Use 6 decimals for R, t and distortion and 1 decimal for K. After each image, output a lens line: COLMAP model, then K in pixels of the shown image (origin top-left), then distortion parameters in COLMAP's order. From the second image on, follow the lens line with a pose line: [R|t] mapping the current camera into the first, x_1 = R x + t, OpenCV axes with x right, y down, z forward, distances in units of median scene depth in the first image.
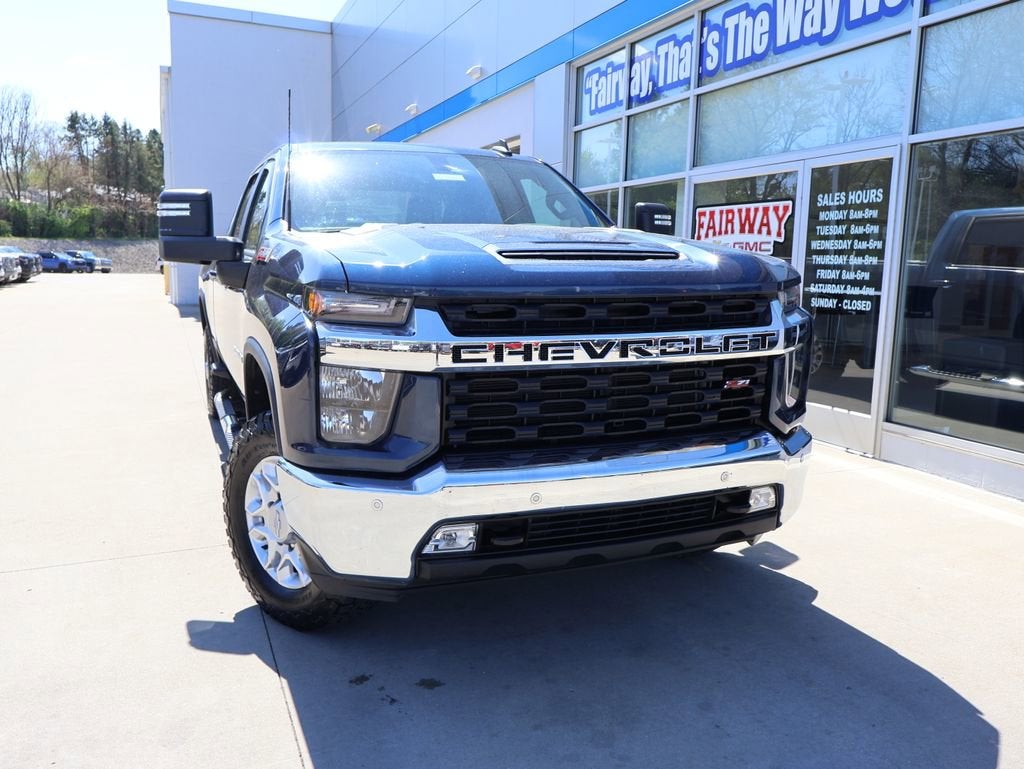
lens RADIAL K [[824.5, 0, 505.6], [0, 824.5, 383.0], [0, 0, 1]] dist [-0.000847, -0.001974]
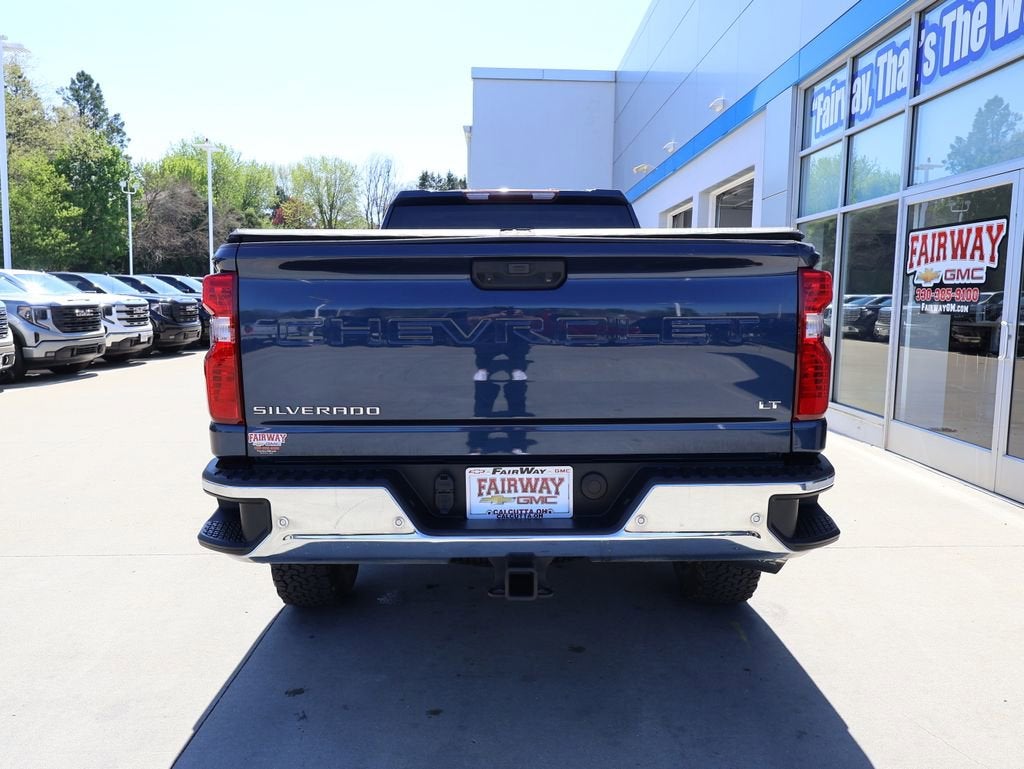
lens RADIAL K [[804.4, 0, 512.0], [0, 804.4, 384.5], [0, 0, 1]] dist [0.002542, -0.003586]
pose [[0.930126, 0.030875, -0.365940, 0.172003], [-0.045520, 0.998468, -0.031458, -0.002847], [0.364408, 0.045917, 0.930107, 0.054565]]
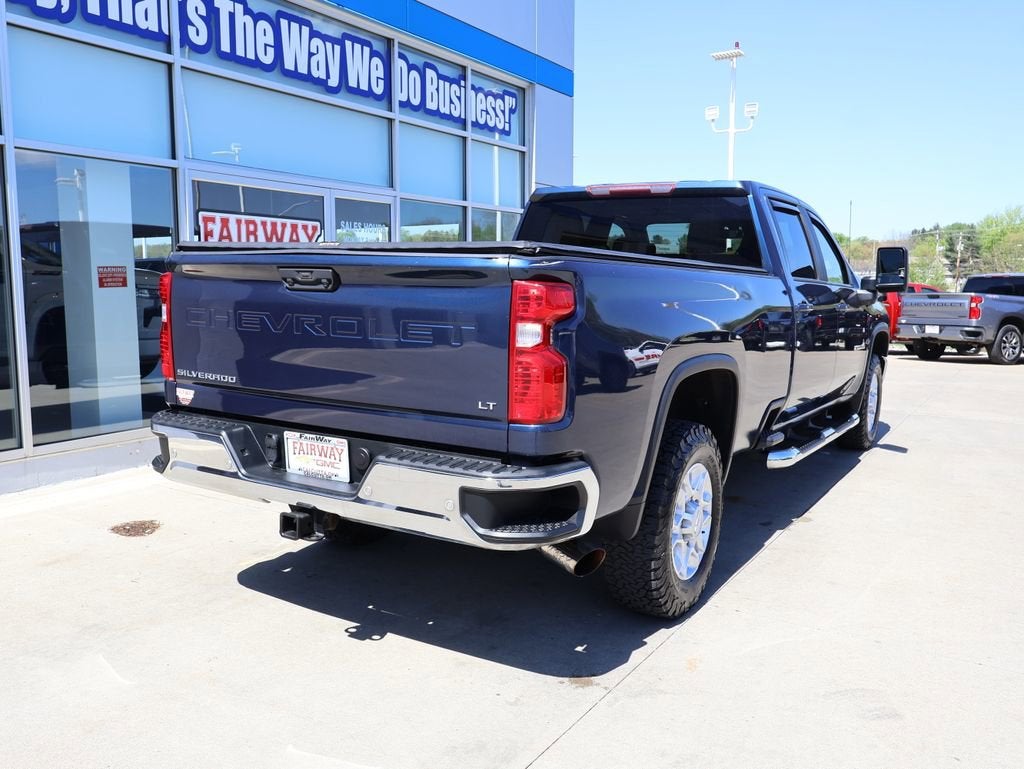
lens RADIAL K [[851.2, 0, 506.8], [0, 851.2, 386.4], [0, 0, 1]] dist [0.000886, 0.000545]
pose [[-0.575674, -0.122711, 0.808419, -0.704867], [0.100629, 0.970528, 0.218975, -0.217940], [-0.811464, 0.207409, -0.546359, 1.376104]]
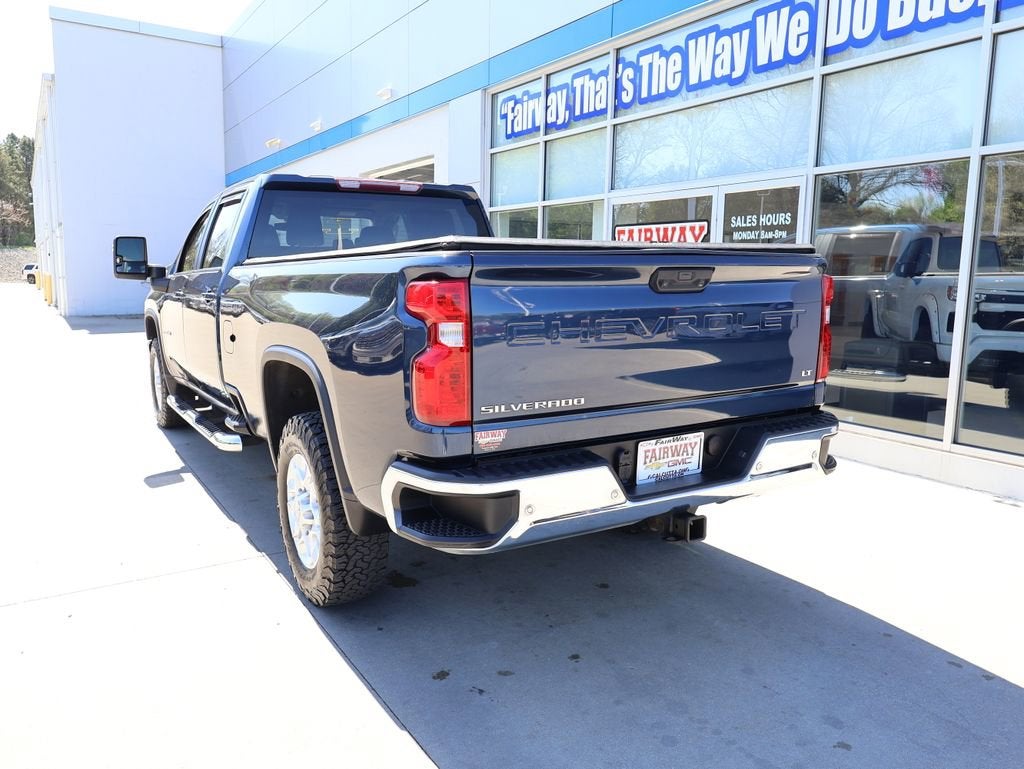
lens RADIAL K [[775.3, 0, 504.3], [0, 775.3, 384.5], [0, 0, 1]] dist [0.004566, -0.001444]
pose [[0.987075, -0.029502, 0.157522, -0.096678], [0.028908, 0.999564, 0.006062, -0.011044], [-0.157632, -0.001430, 0.987497, -0.010375]]
